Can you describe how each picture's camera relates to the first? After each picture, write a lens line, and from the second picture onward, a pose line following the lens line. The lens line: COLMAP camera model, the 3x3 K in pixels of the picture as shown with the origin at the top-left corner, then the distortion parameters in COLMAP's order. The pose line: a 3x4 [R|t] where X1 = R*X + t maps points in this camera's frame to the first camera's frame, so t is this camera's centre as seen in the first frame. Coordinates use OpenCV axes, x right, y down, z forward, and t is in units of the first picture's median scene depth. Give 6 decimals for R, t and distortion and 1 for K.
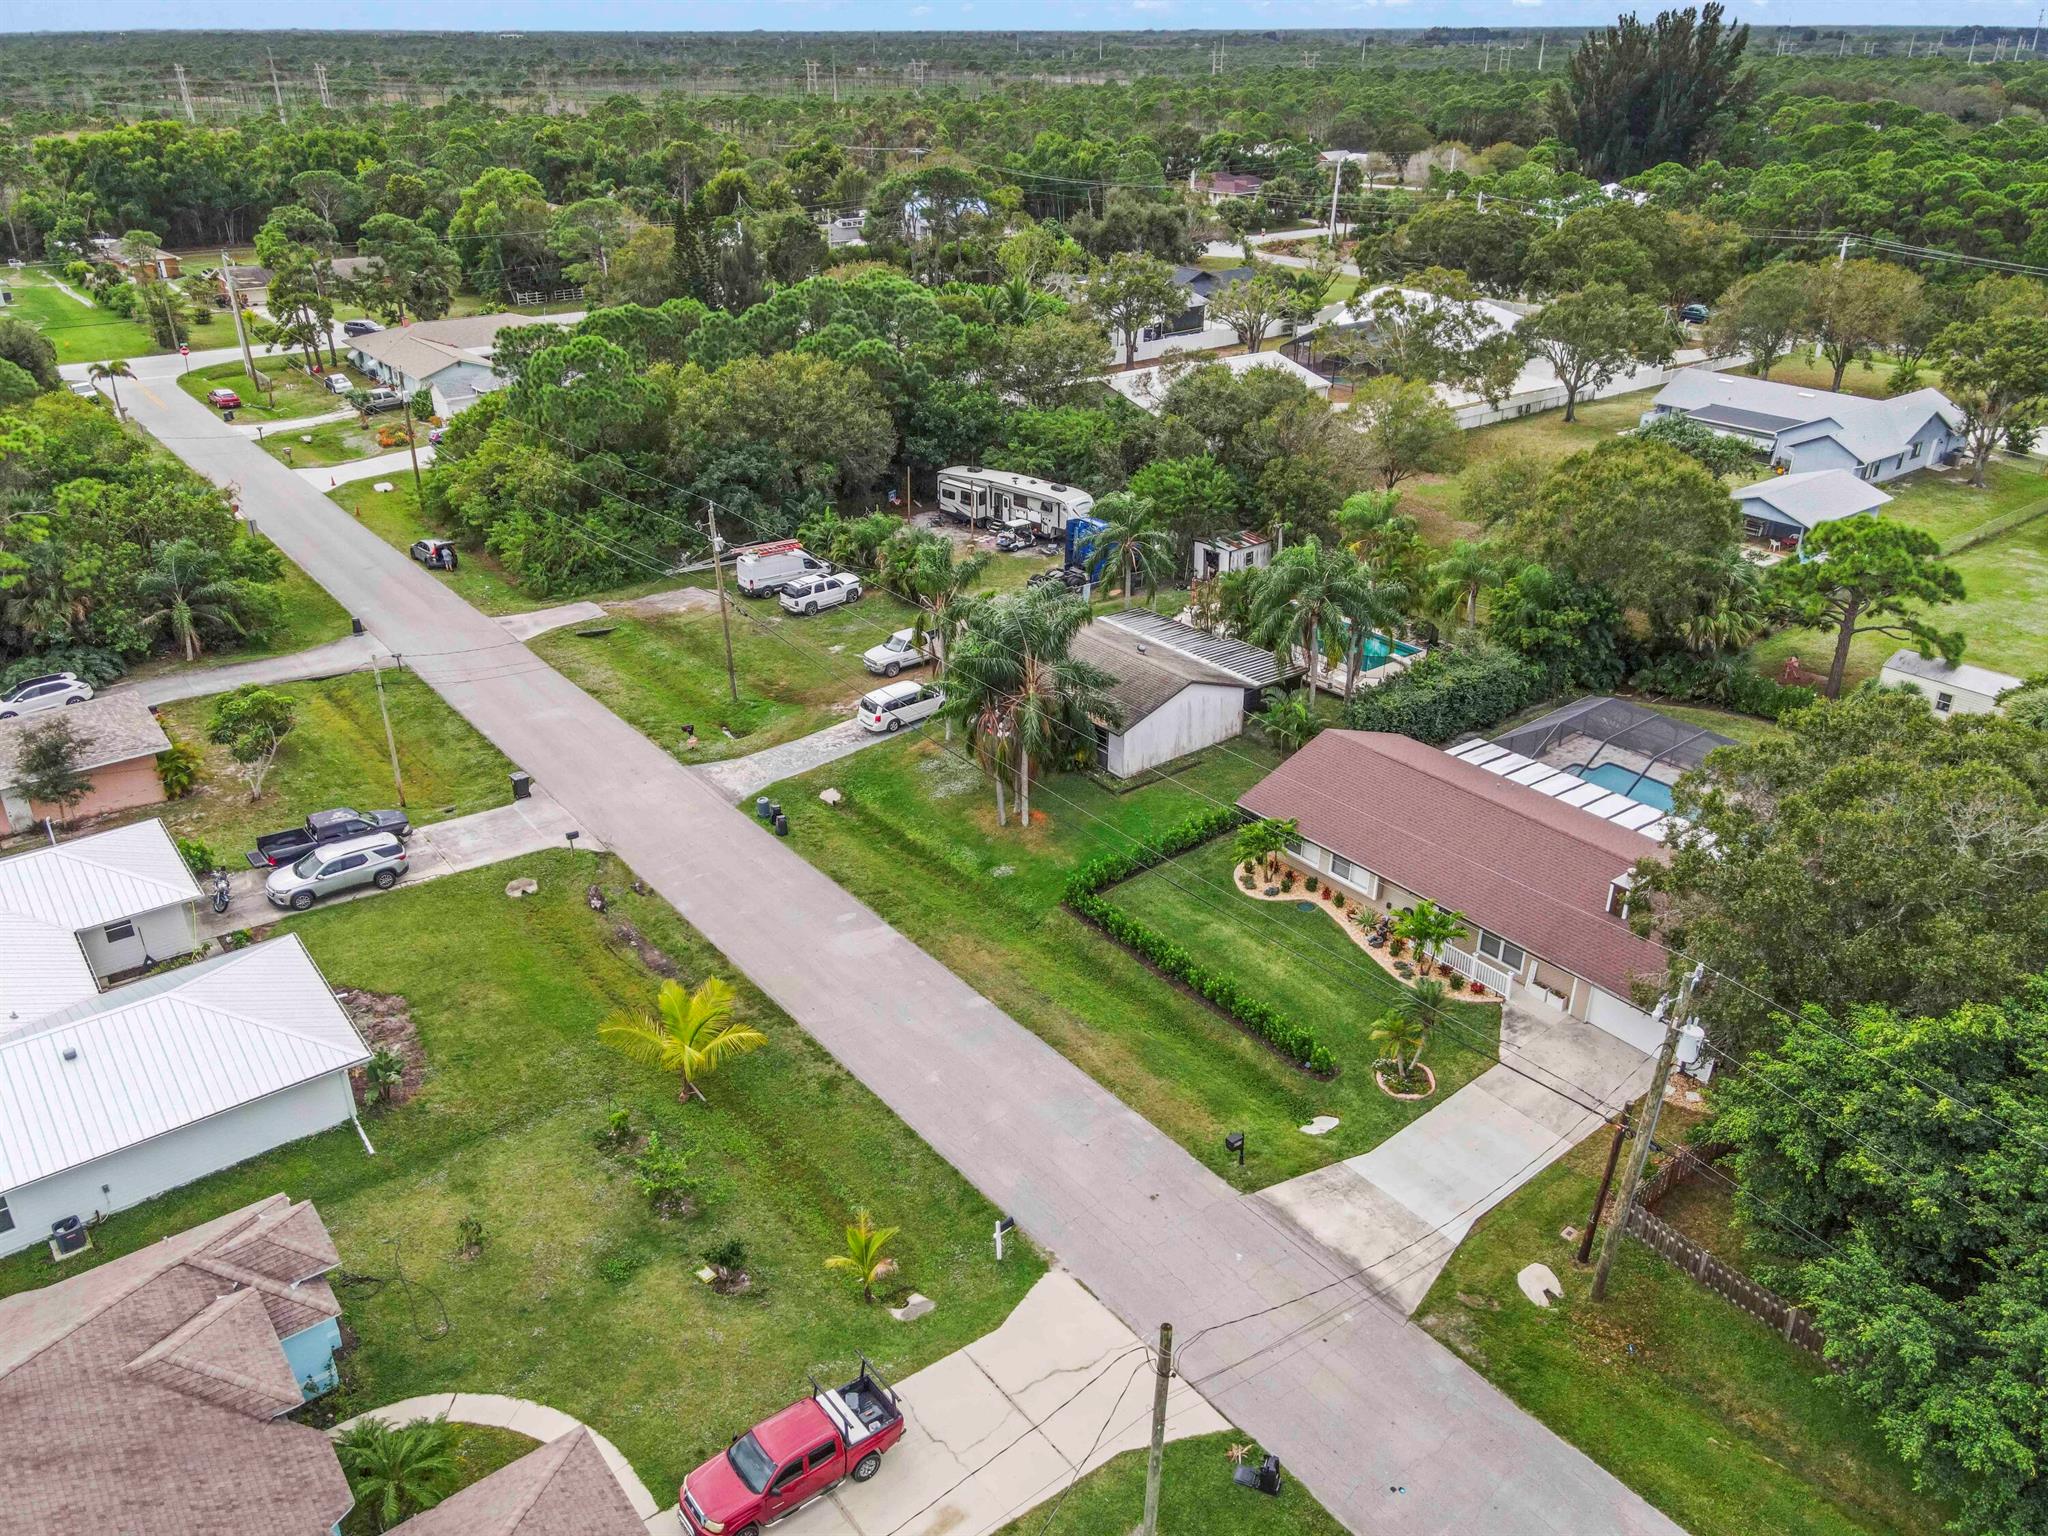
lens RADIAL K [[1543.6, 0, 997.3], [0, 1543.6, 675.2], [0, 0, 1]] dist [0.007119, 0.006676]
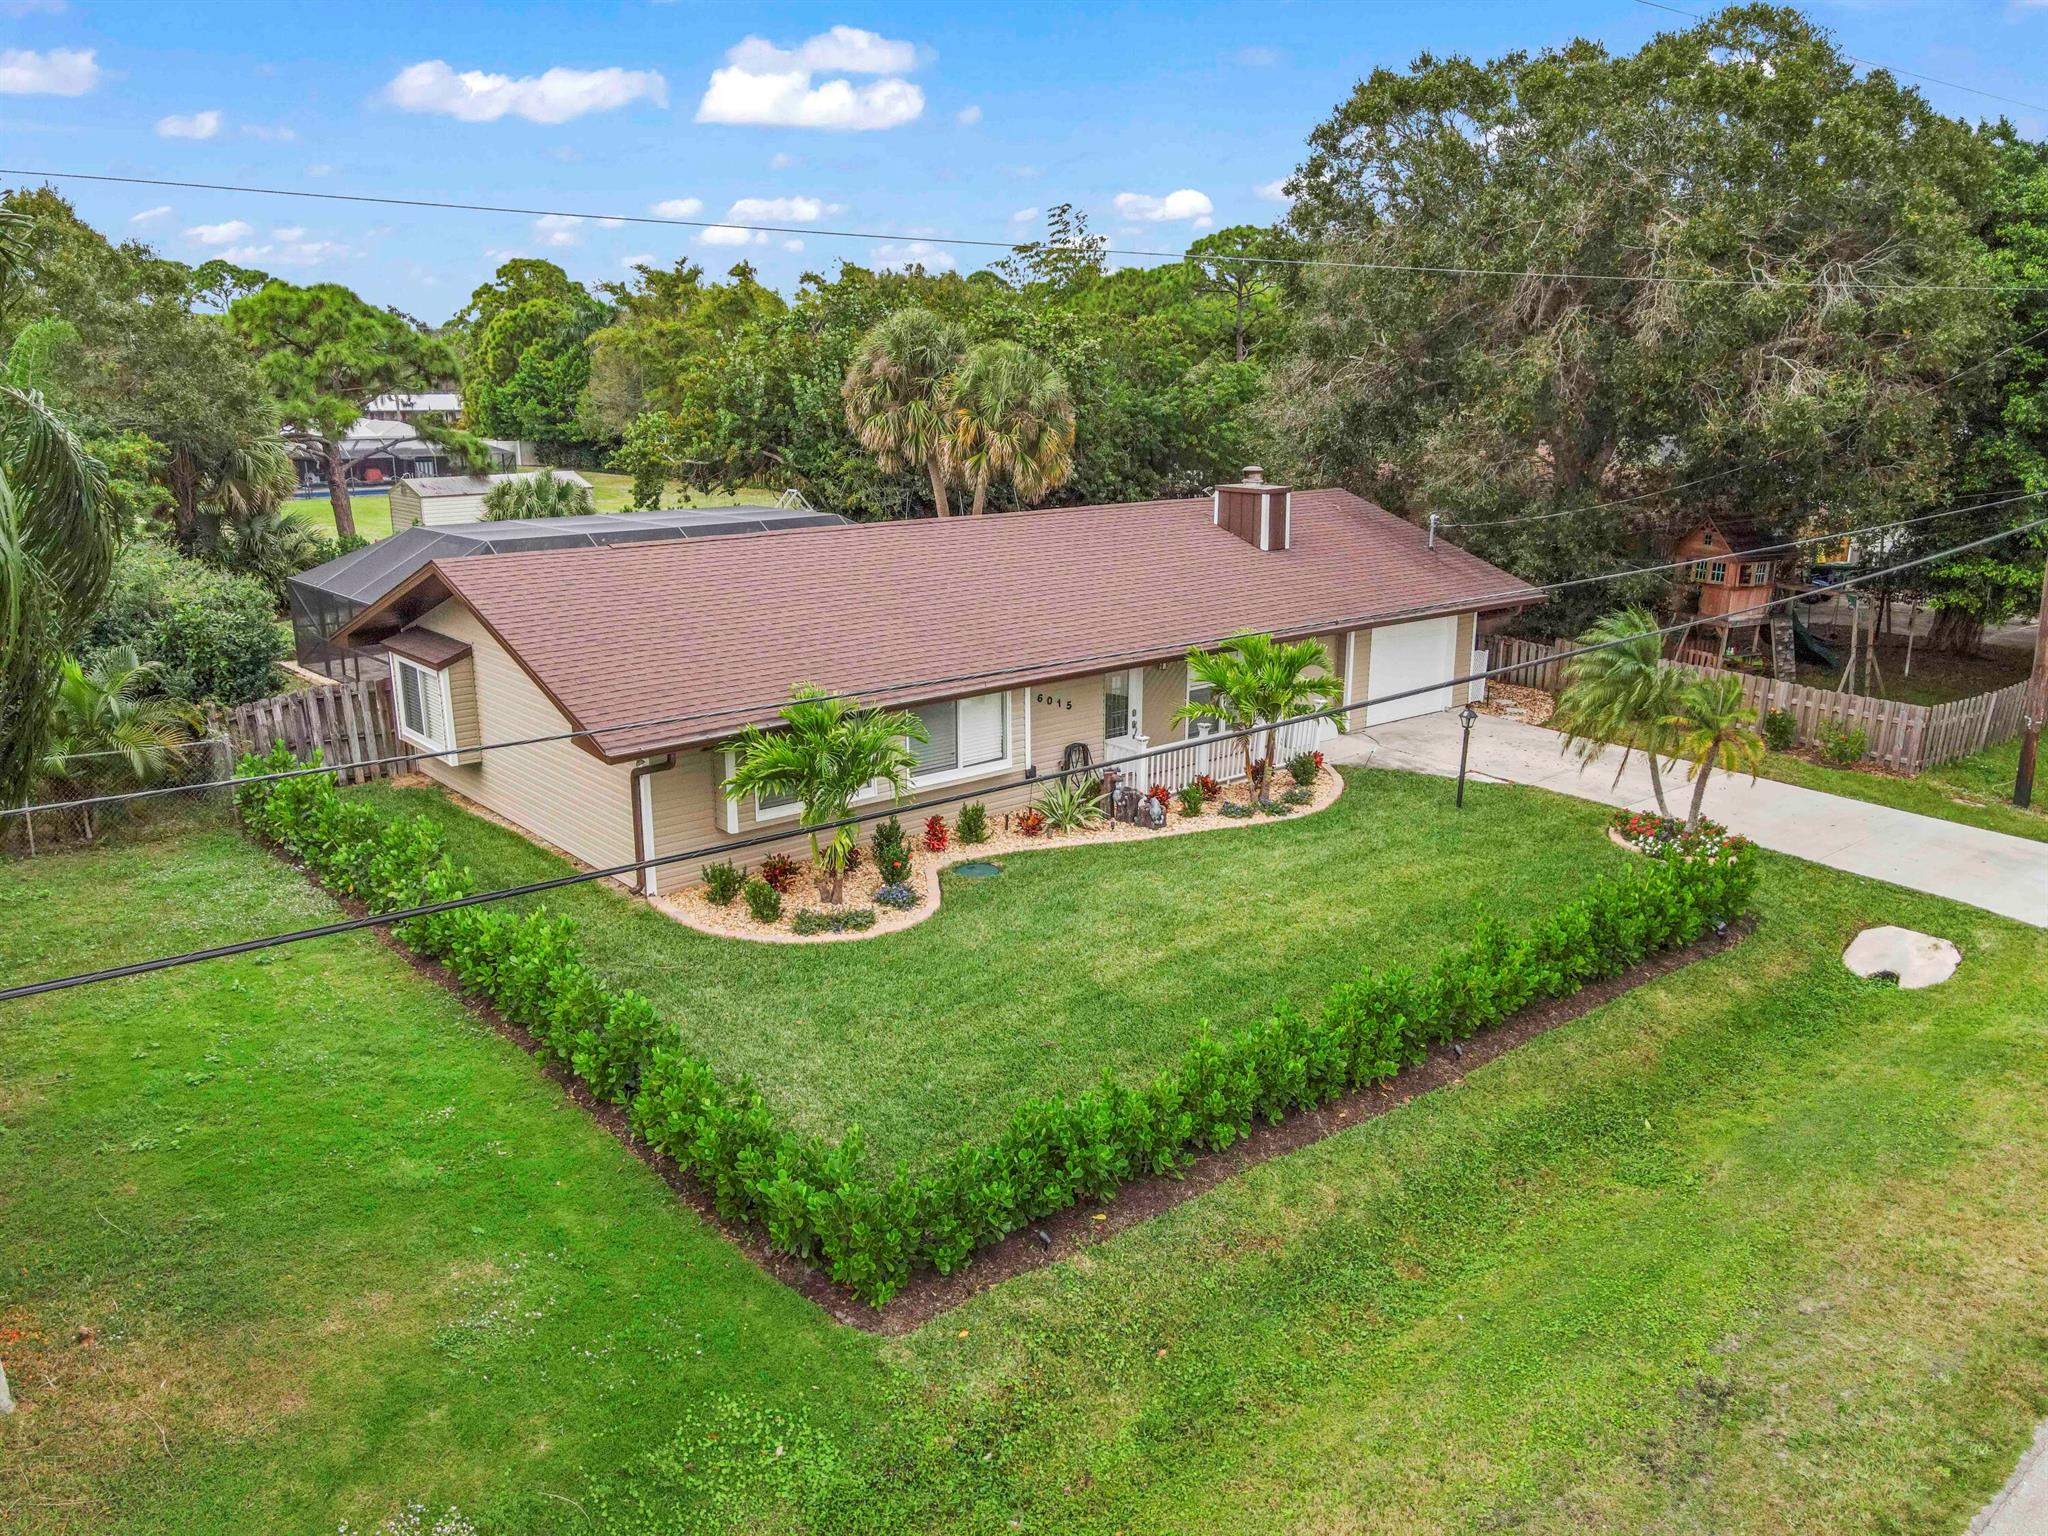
lens RADIAL K [[1490.3, 0, 1016.4], [0, 1490.3, 772.0], [0, 0, 1]] dist [0.005139, 0.010777]
pose [[-0.046972, -0.248413, 0.967515, -0.119949], [0.386288, 0.888710, 0.246934, 0.048790], [-0.921181, 0.385339, 0.054215, 0.944442]]
